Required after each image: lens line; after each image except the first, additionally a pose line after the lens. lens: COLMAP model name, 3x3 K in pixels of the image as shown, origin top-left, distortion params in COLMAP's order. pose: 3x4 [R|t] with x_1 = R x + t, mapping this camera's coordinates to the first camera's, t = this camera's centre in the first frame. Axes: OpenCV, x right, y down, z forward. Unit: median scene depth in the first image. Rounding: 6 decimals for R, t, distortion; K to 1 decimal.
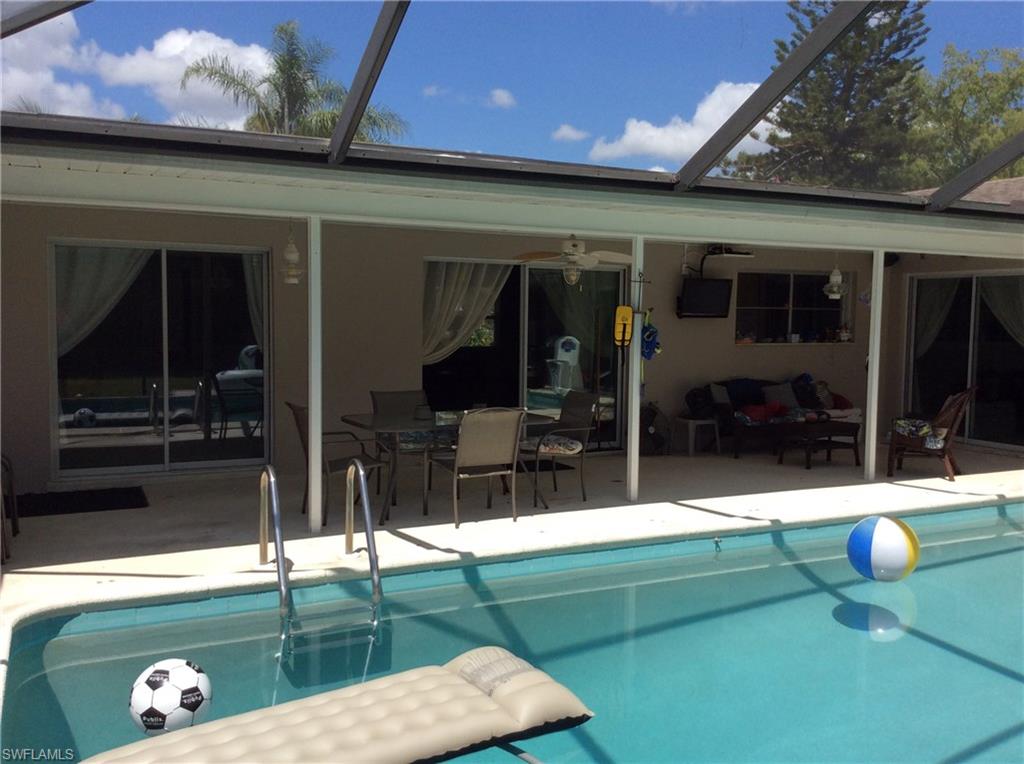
lens RADIAL K [[929.3, 0, 512.0], [0, 929.3, 382.0], [0, 0, 1]] dist [0.059978, 0.003387]
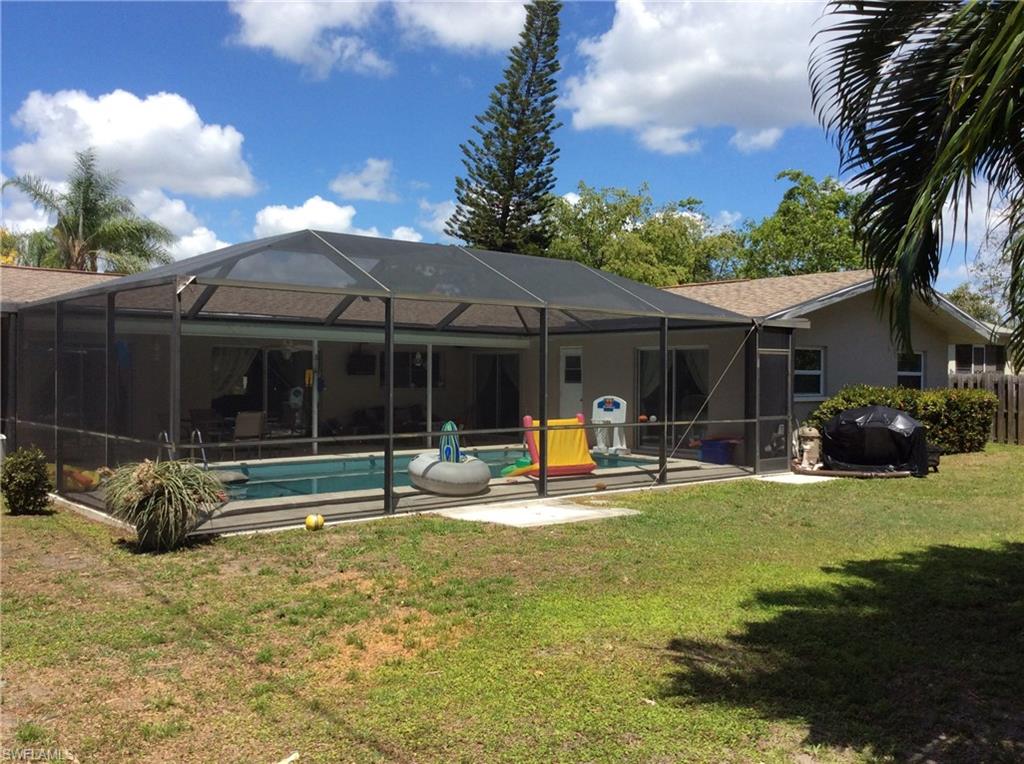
lens RADIAL K [[929.3, 0, 512.0], [0, 929.3, 382.0], [0, 0, 1]] dist [0.059978, 0.003387]
pose [[0.965157, -0.002617, 0.261657, -0.000583], [0.019326, 0.997932, -0.061306, 0.064752], [-0.260956, 0.064227, 0.963212, -0.861819]]
